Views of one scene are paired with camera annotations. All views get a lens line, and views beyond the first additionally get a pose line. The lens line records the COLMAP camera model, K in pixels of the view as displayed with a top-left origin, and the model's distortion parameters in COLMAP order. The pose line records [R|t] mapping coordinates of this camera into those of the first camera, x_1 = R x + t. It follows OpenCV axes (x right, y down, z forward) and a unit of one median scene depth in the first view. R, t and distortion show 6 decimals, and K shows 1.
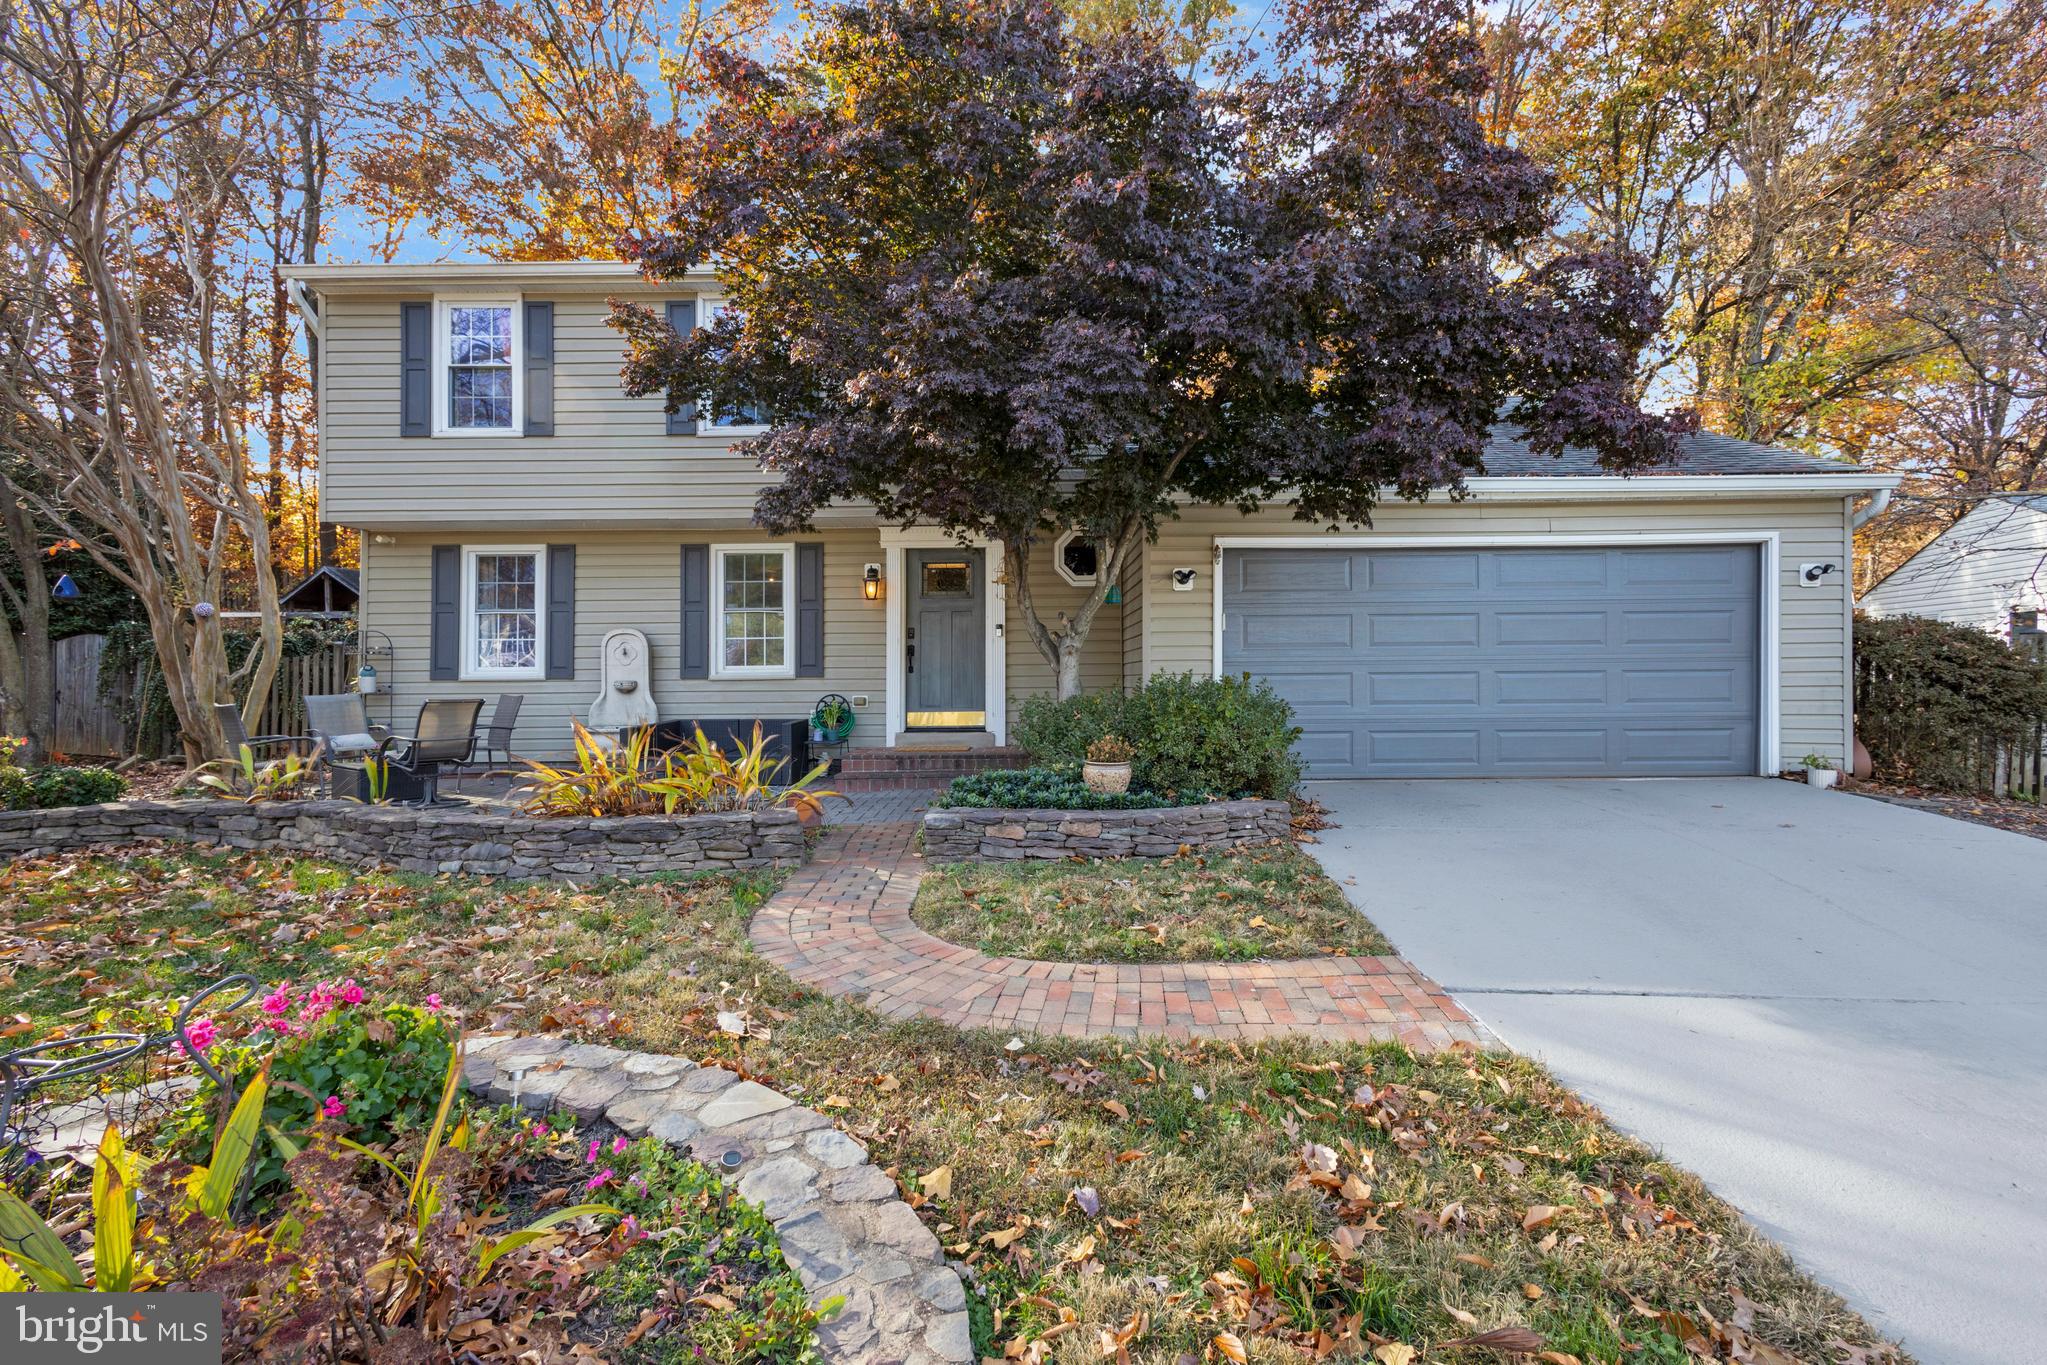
lens RADIAL K [[969.9, 0, 1023.5], [0, 969.9, 682.5], [0, 0, 1]] dist [0.009101, -0.000046]
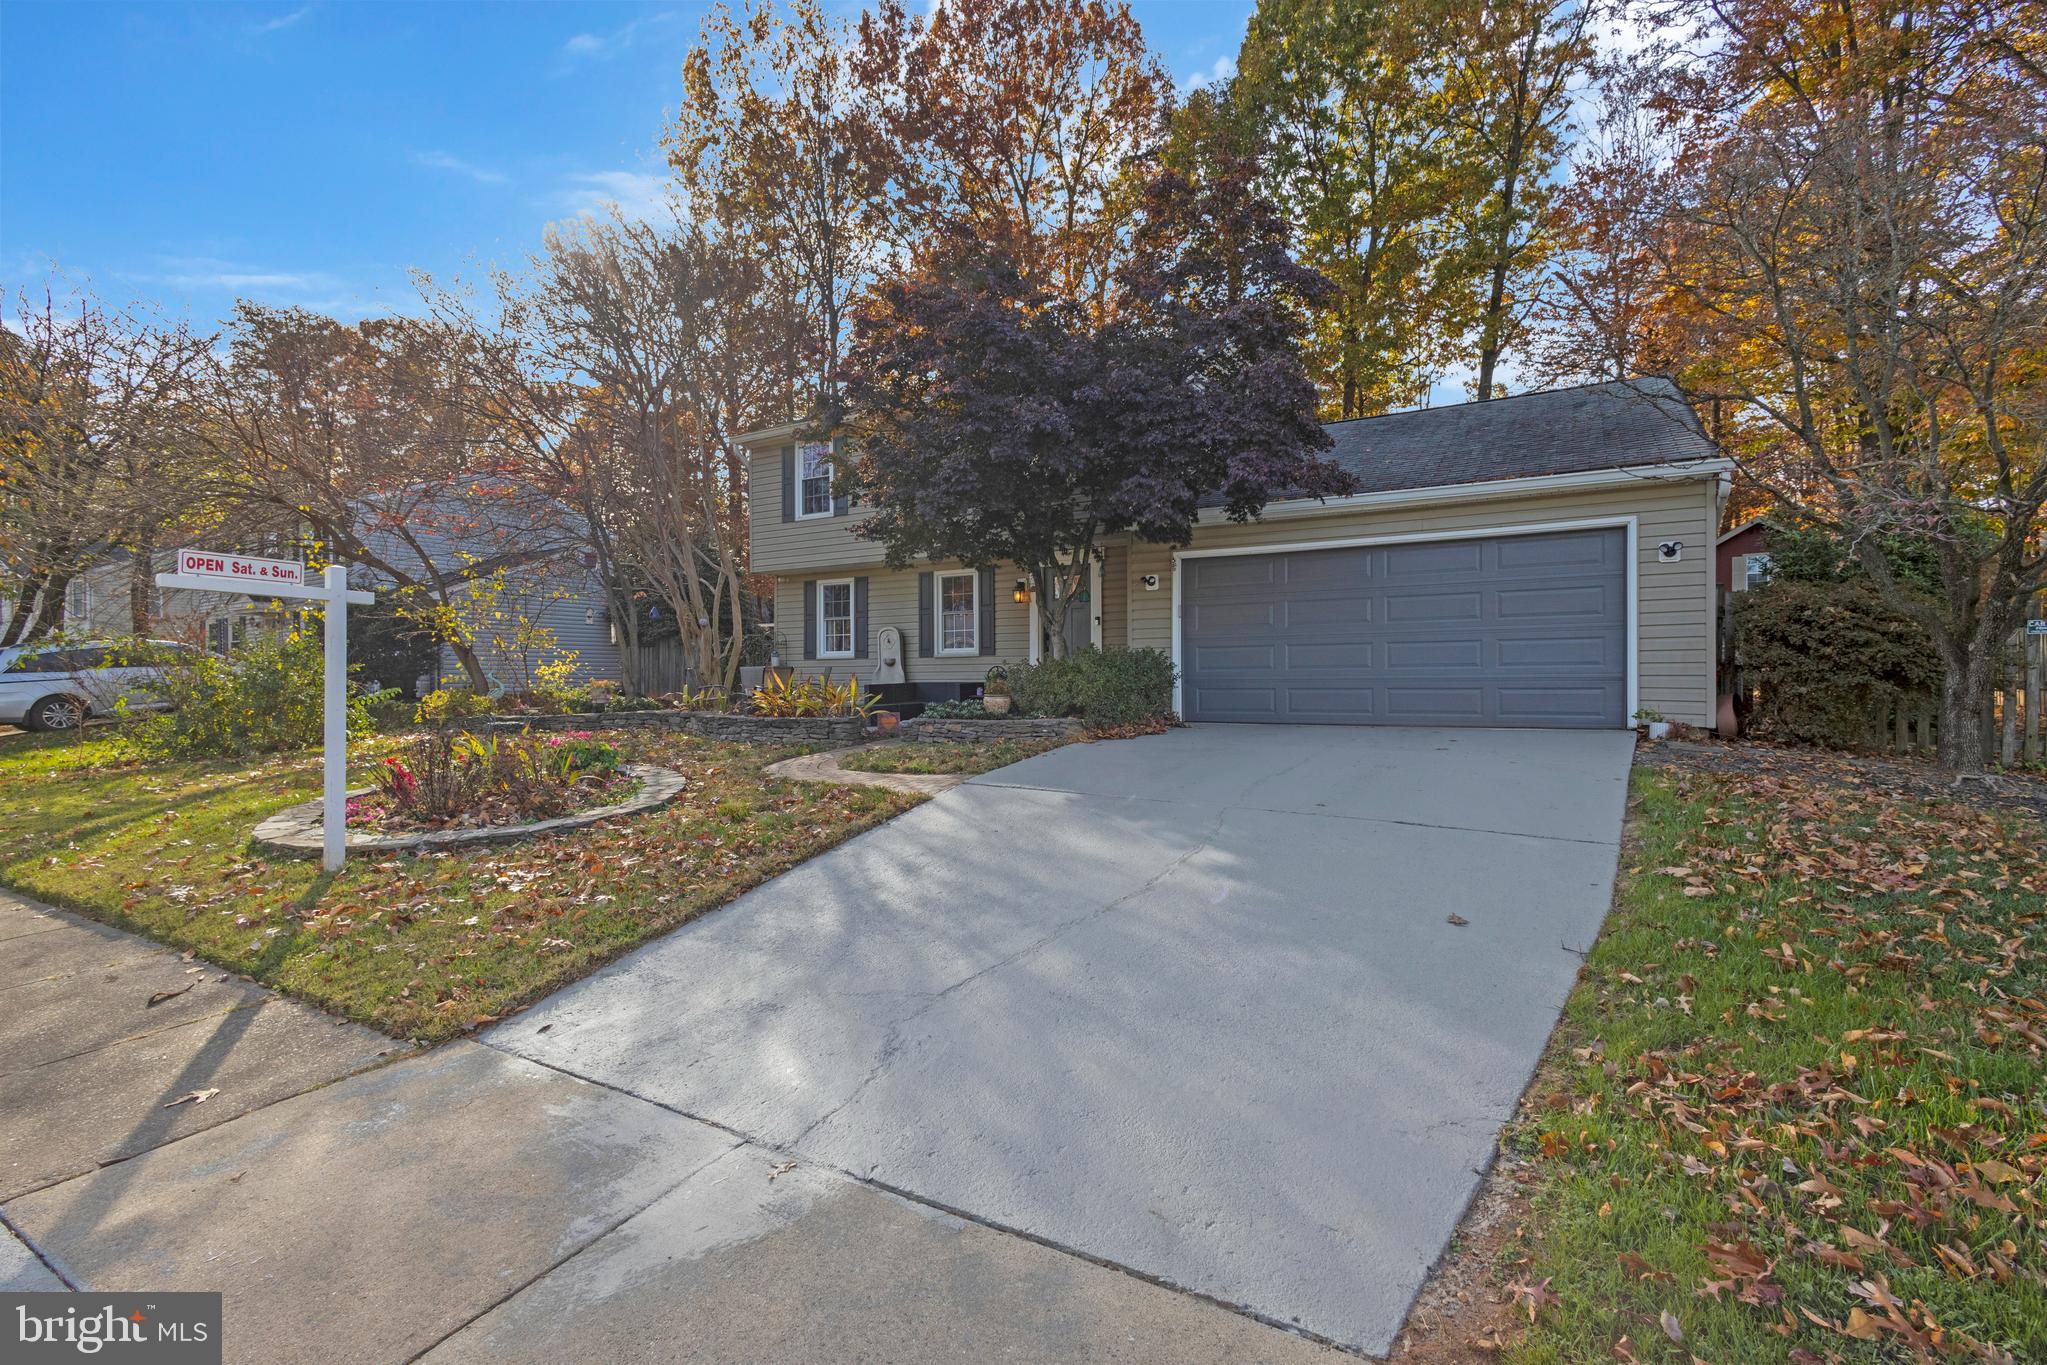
lens RADIAL K [[969.9, 0, 1023.5], [0, 969.9, 682.5], [0, 0, 1]] dist [0.009101, -0.000046]
pose [[0.860340, 0.004019, -0.509704, 0.614580], [-0.003151, 0.999992, 0.002567, 0.033459], [0.509710, -0.000603, 0.860346, -0.288092]]
